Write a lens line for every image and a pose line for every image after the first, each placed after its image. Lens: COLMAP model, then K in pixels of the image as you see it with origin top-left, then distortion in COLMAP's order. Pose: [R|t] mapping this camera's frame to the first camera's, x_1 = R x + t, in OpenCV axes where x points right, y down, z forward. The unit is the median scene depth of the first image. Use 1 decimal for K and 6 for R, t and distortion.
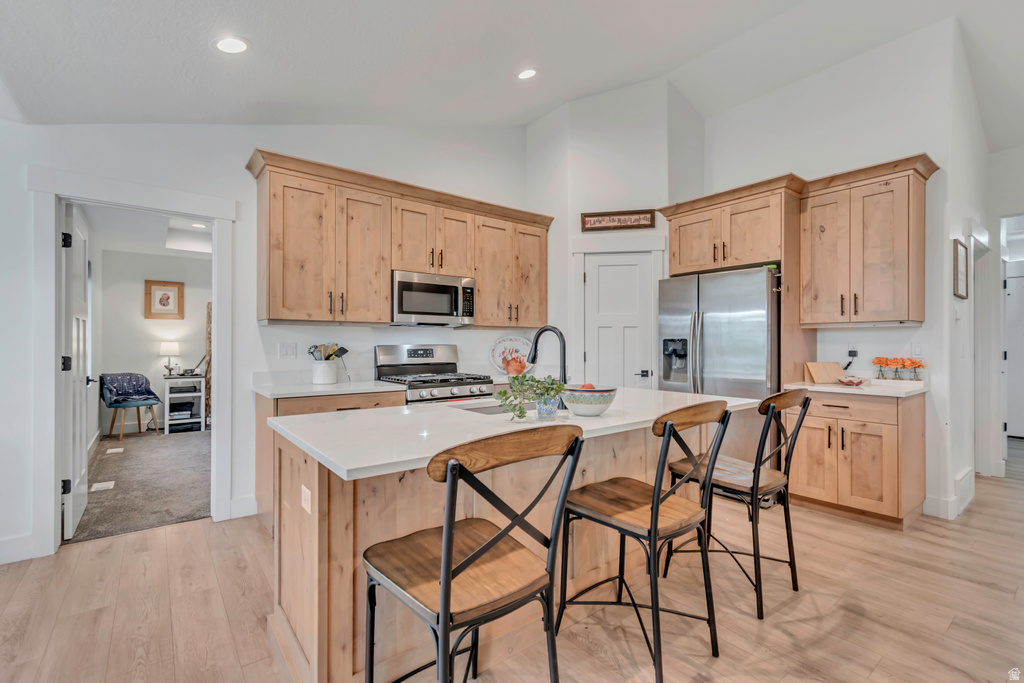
lens RADIAL K [[458.7, 0, 513.1], [0, 458.7, 339.8], [0, 0, 1]] dist [0.003162, -0.001508]
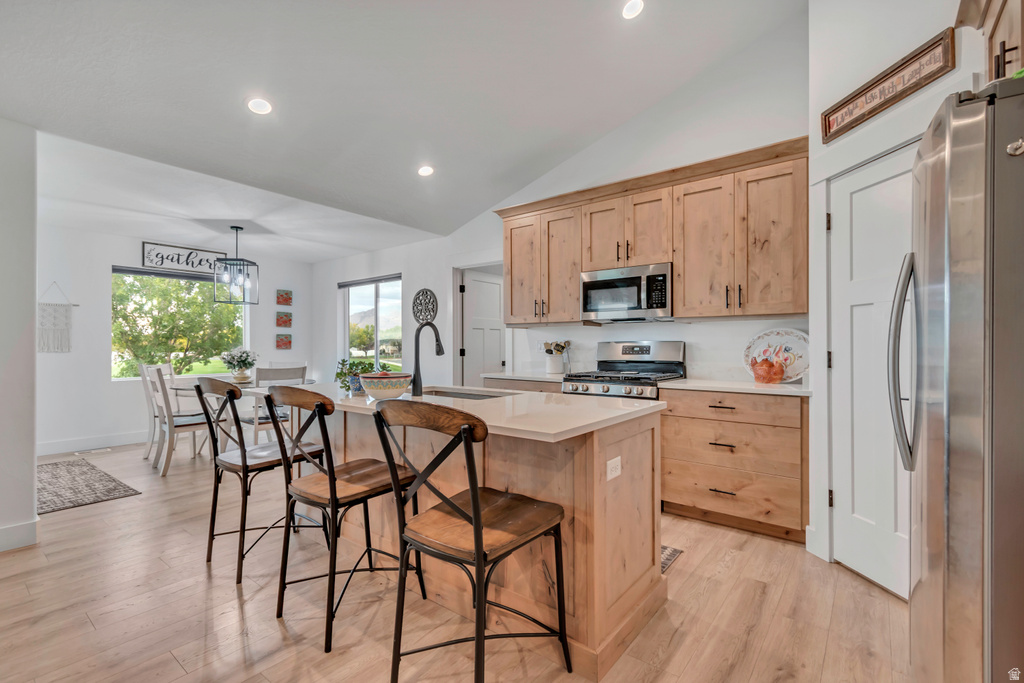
lens RADIAL K [[458.7, 0, 514.1], [0, 458.7, 342.2], [0, 0, 1]] dist [0.003162, -0.001508]
pose [[0.245222, -0.010258, -0.969413, 0.906649], [0.008486, 0.999928, -0.008435, 0.024972], [0.969430, -0.006158, 0.245291, 0.697942]]
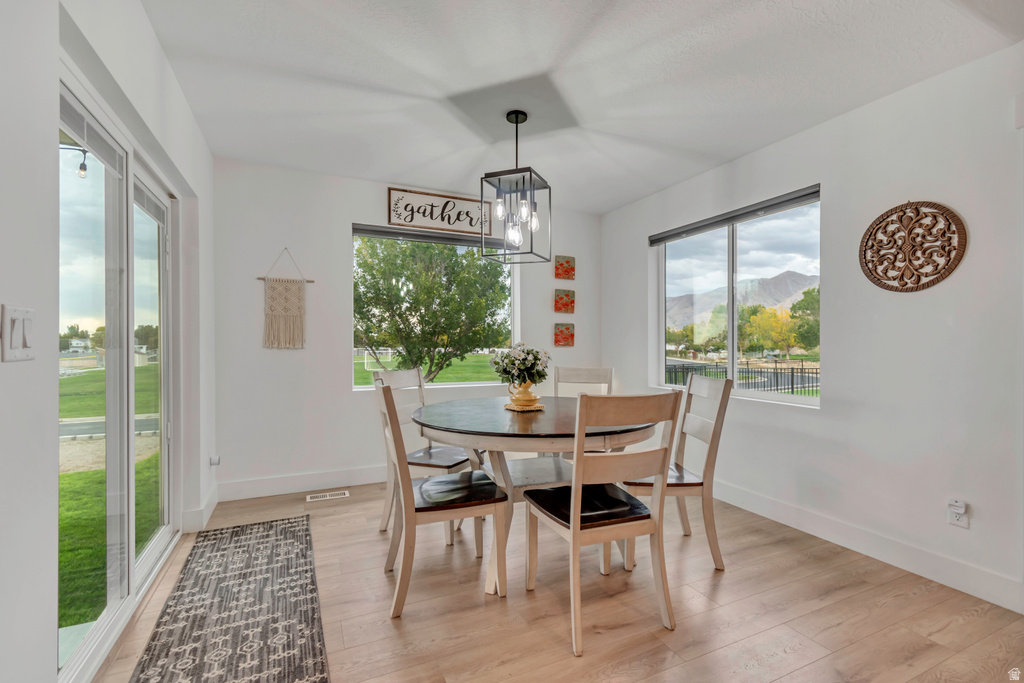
lens RADIAL K [[458.7, 0, 518.6], [0, 458.7, 344.0], [0, 0, 1]] dist [0.003162, -0.001508]
pose [[-0.217217, -0.000569, -0.976123, -0.116527], [0.003971, 0.999991, -0.001467, 0.025338], [0.976115, -0.004195, -0.217213, 0.317902]]
